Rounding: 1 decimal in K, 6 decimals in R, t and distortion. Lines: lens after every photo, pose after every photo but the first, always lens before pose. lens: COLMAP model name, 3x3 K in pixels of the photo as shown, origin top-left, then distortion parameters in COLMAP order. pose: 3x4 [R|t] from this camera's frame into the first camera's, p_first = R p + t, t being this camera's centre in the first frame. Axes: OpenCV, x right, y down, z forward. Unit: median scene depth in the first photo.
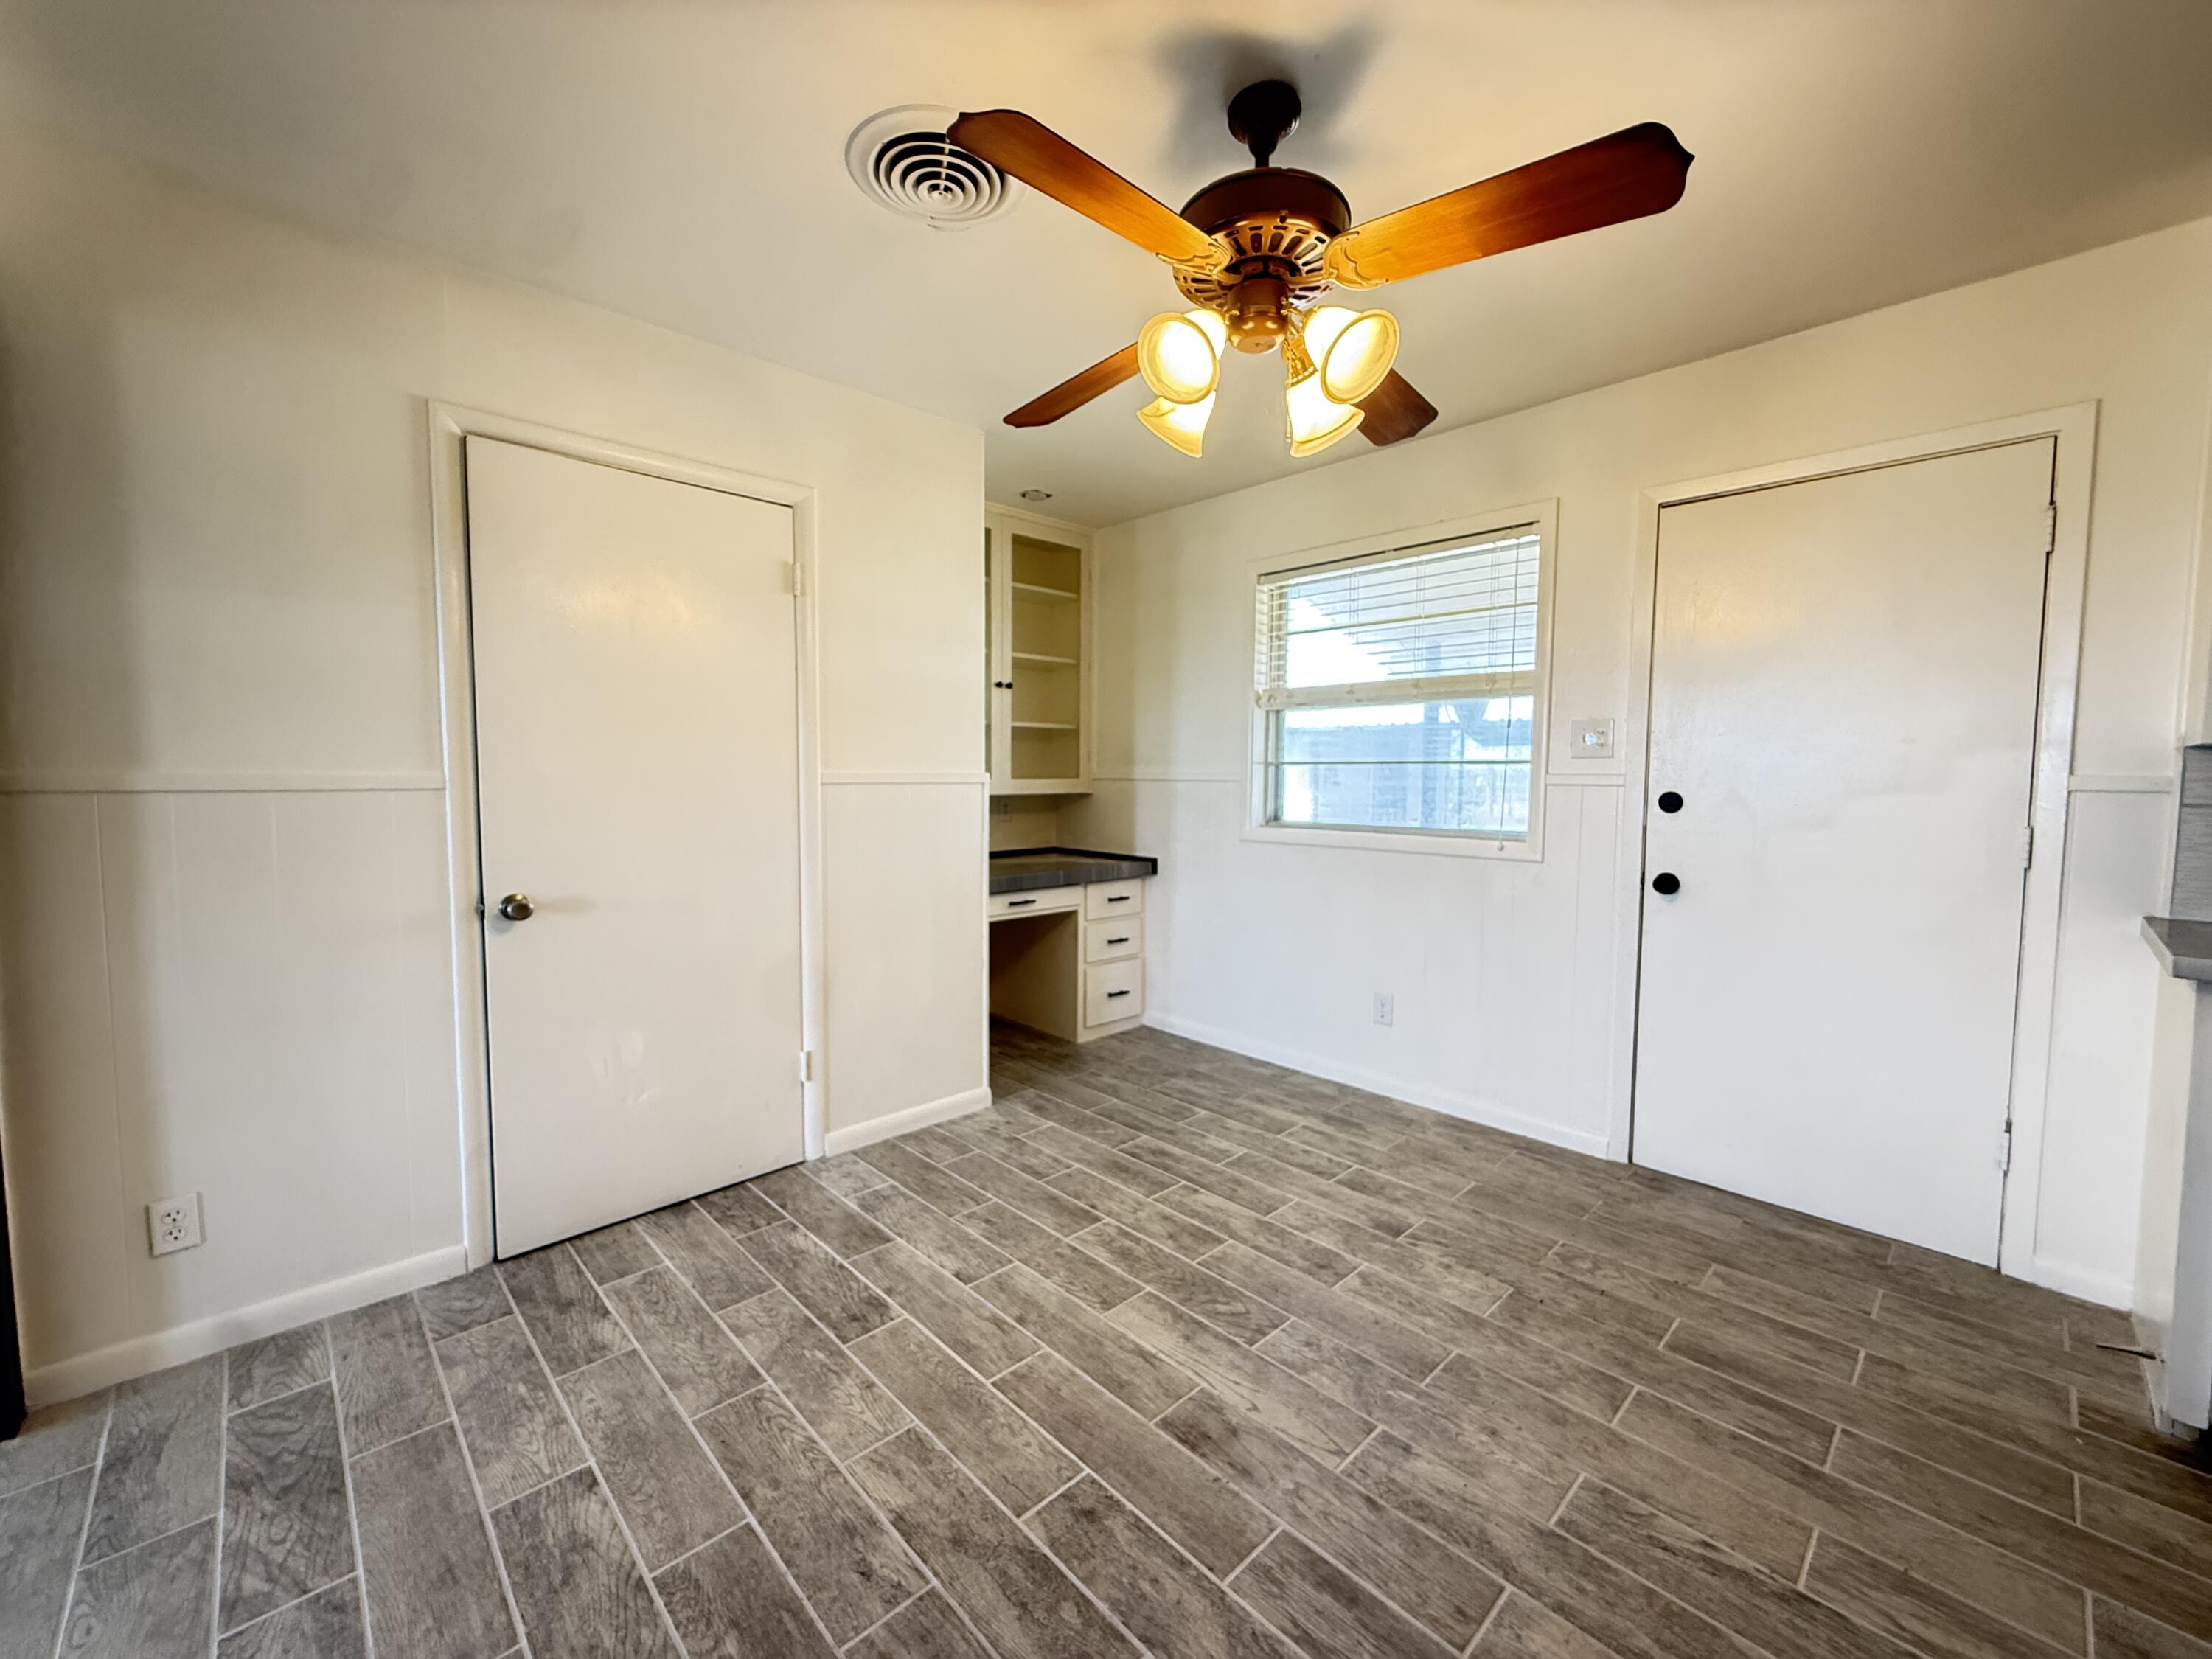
lens RADIAL K [[887.4, 0, 1109.8], [0, 887.4, 829.8], [0, 0, 1]] dist [0.003347, 0.000323]
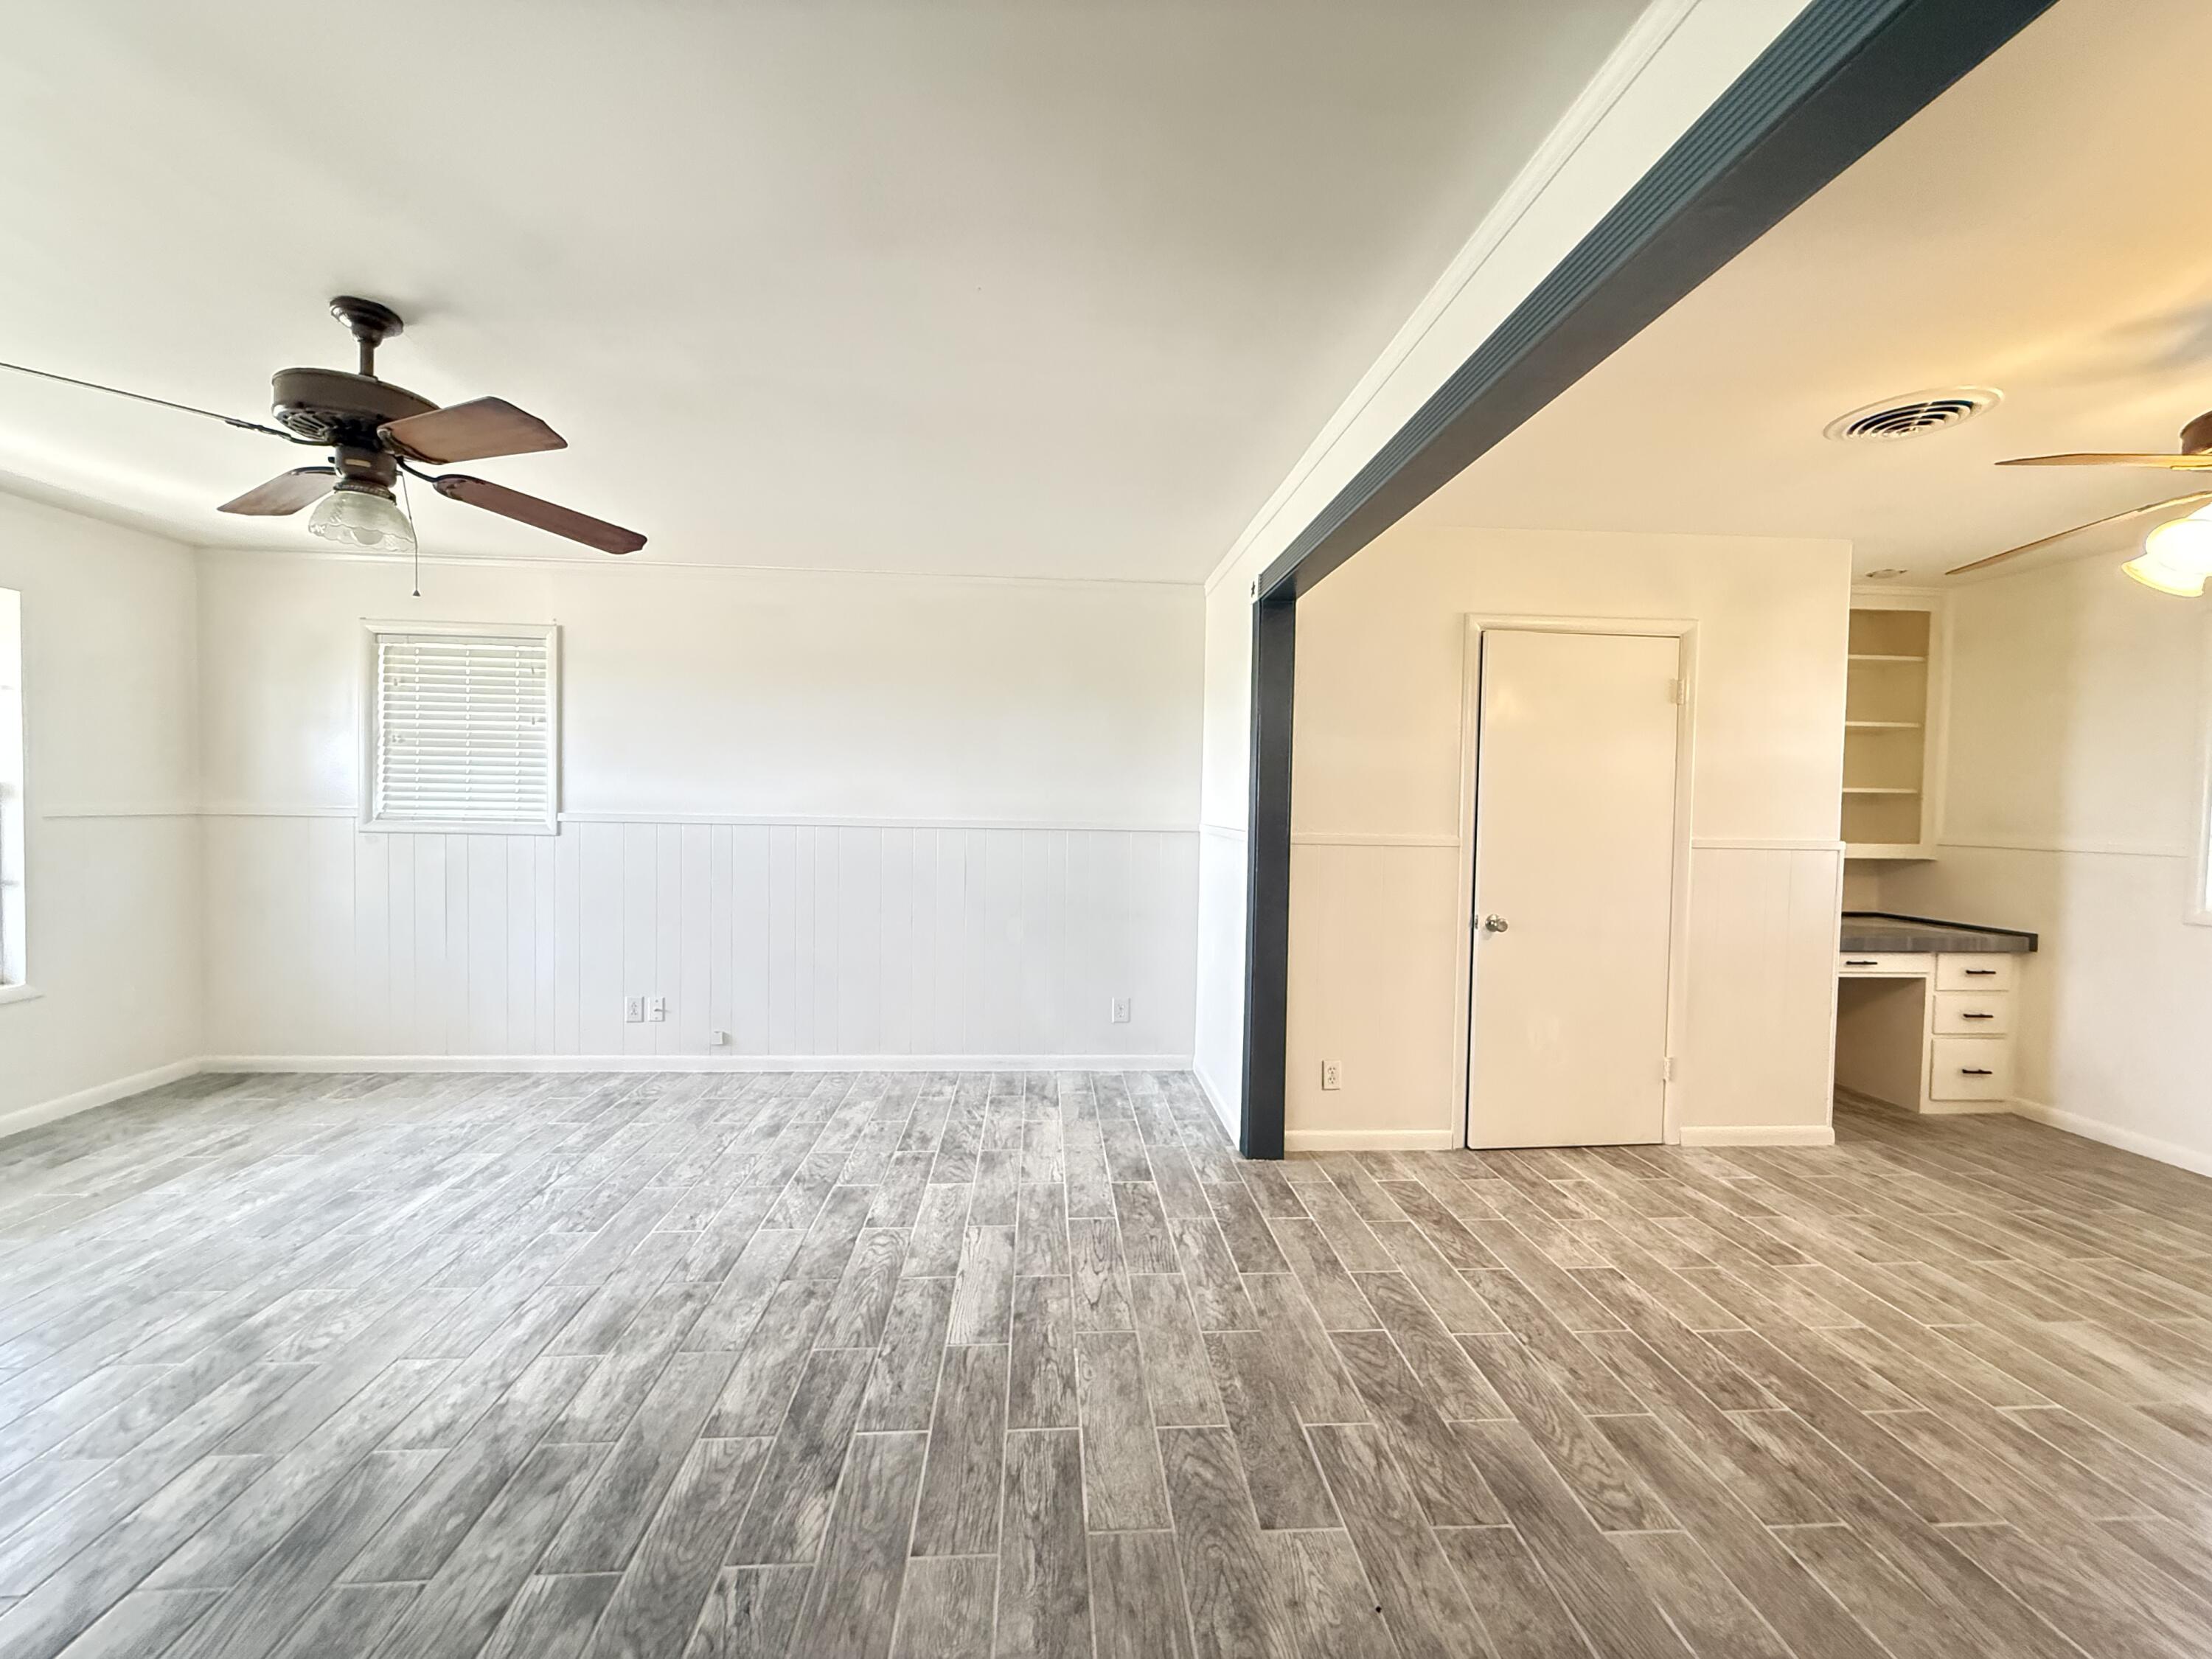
lens RADIAL K [[887.4, 0, 1098.8], [0, 887.4, 826.3], [0, 0, 1]] dist [0.003347, 0.000323]
pose [[0.768383, 0.025483, -0.639482, -0.166782], [-0.055482, 0.998097, -0.026893, -0.001582], [0.637580, 0.056144, 0.768335, -0.533387]]
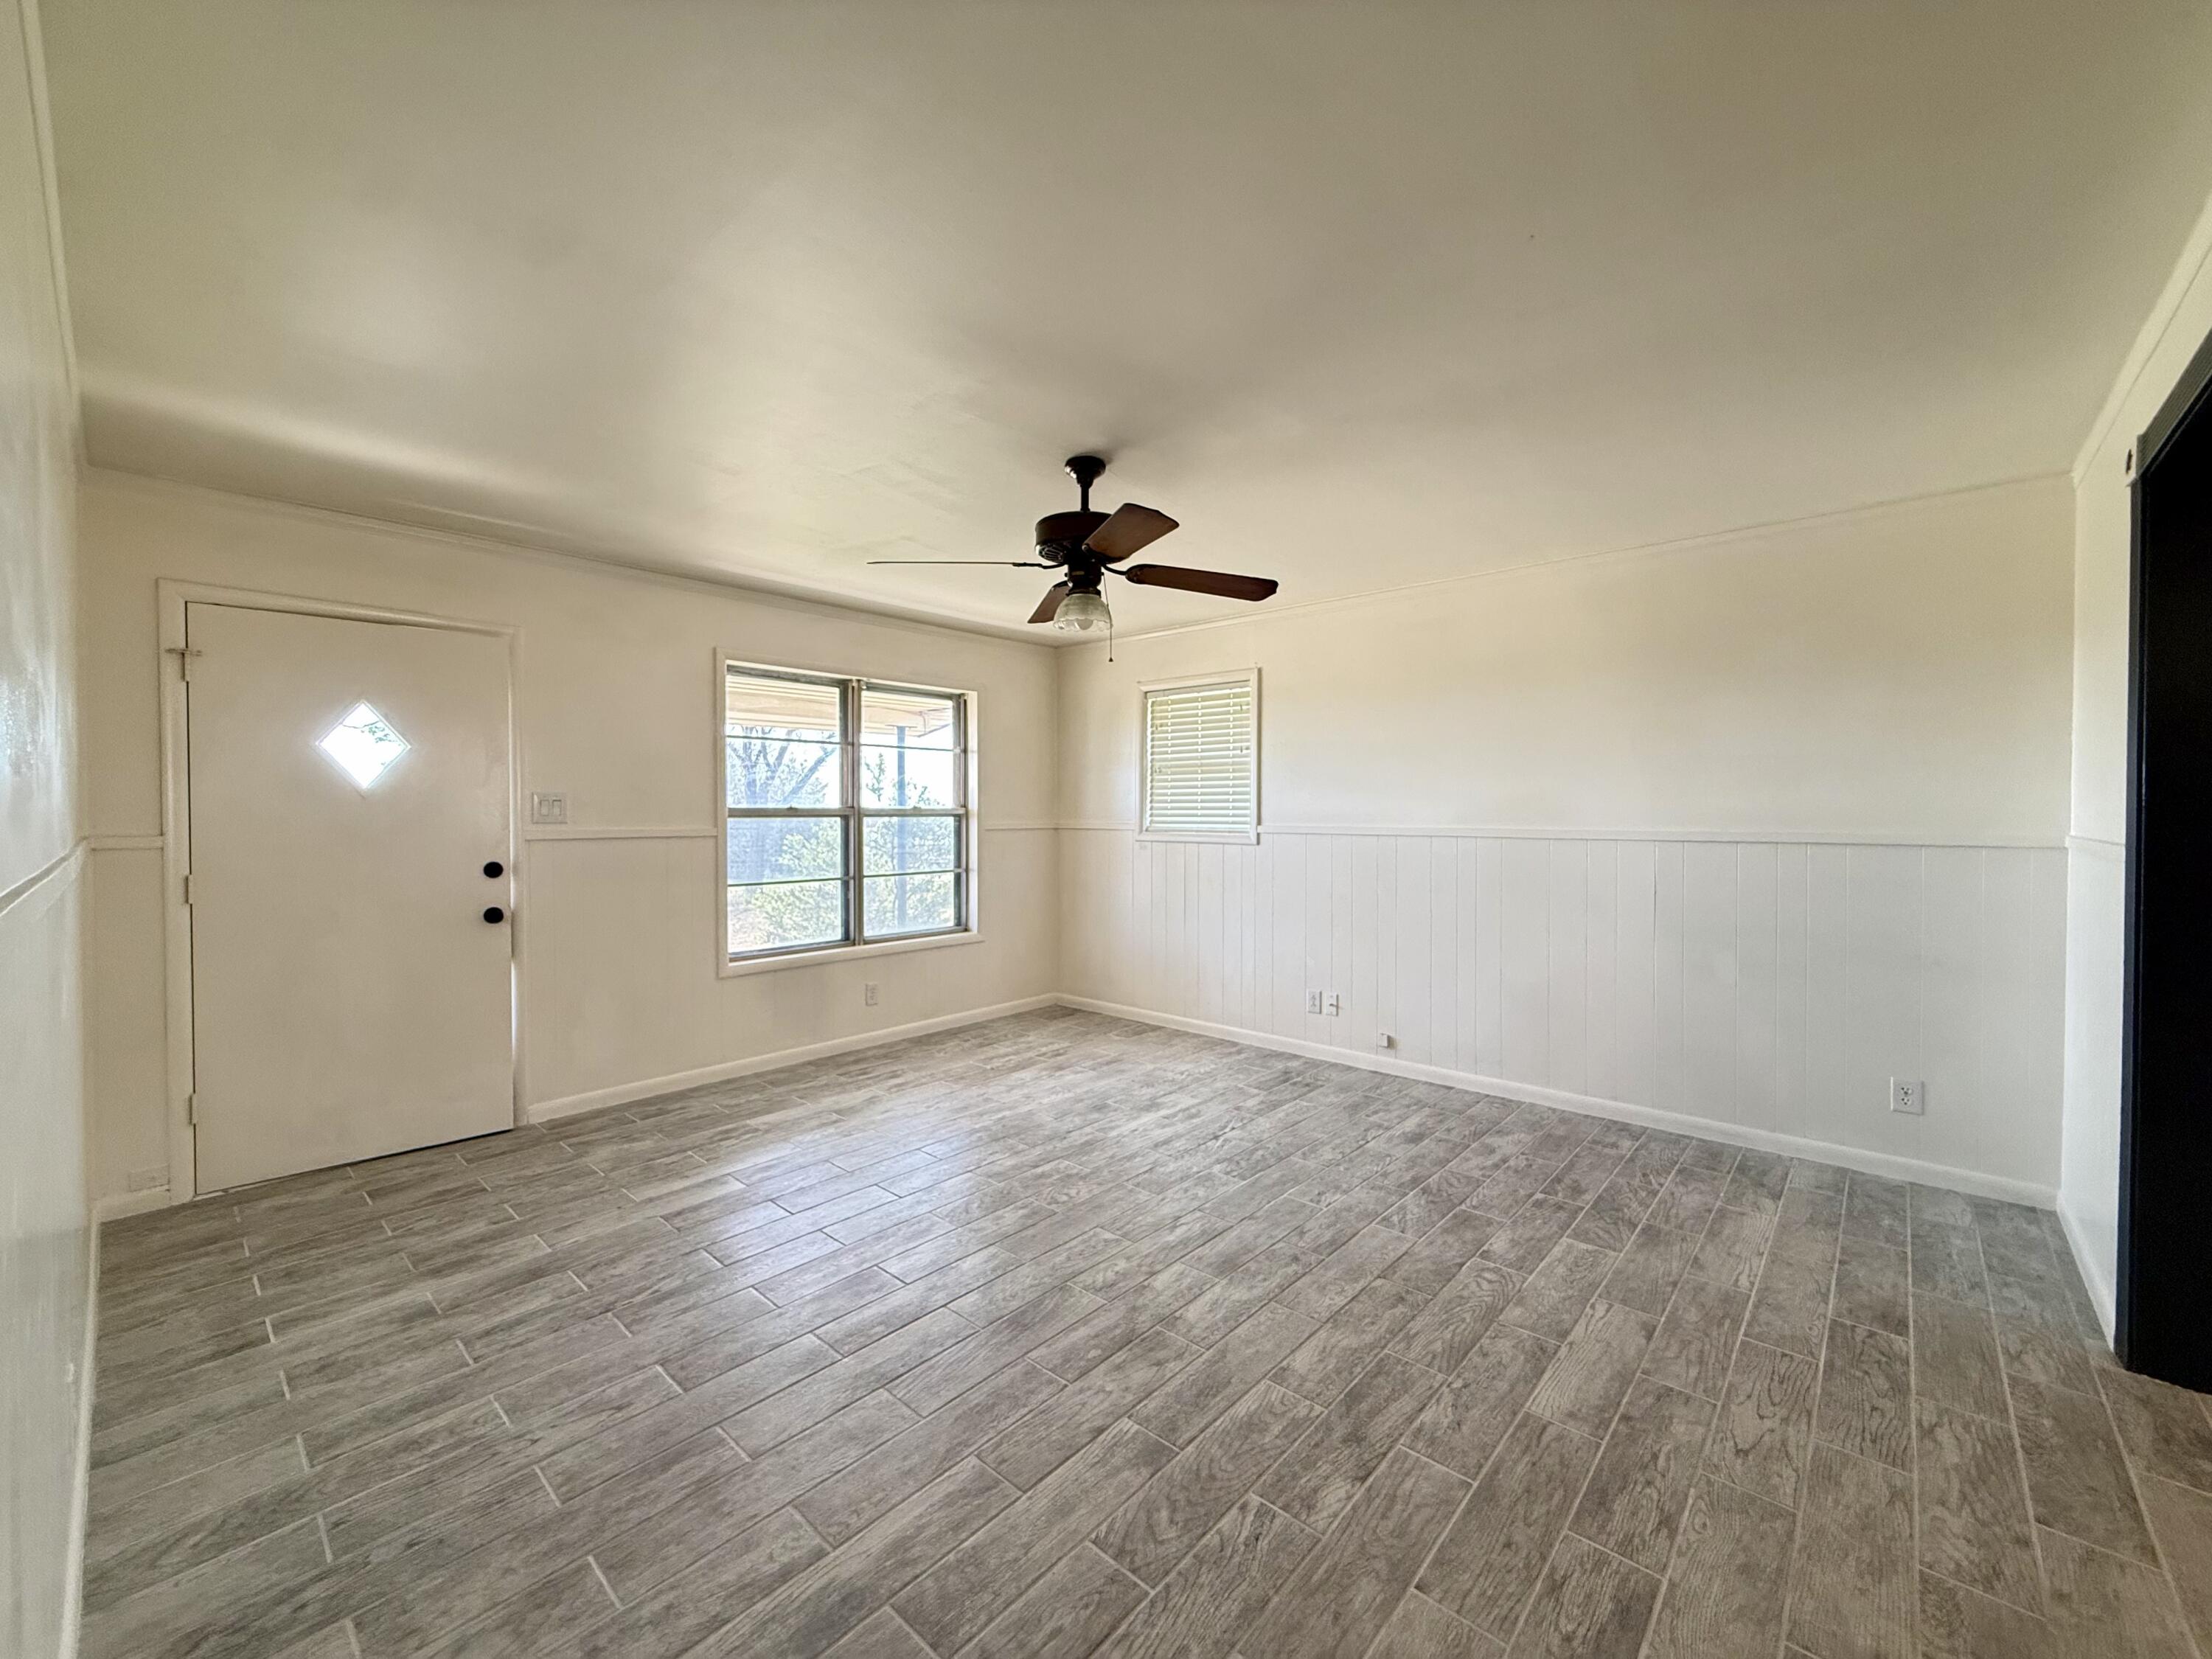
lens RADIAL K [[887.4, 0, 1098.0], [0, 887.4, 829.8], [0, 0, 1]] dist [0.003347, 0.000323]
pose [[0.072743, 0.014349, -0.997247, -0.084271], [-0.064882, 0.997847, 0.009625, -0.002341], [0.995238, 0.064004, 0.073518, -0.408307]]
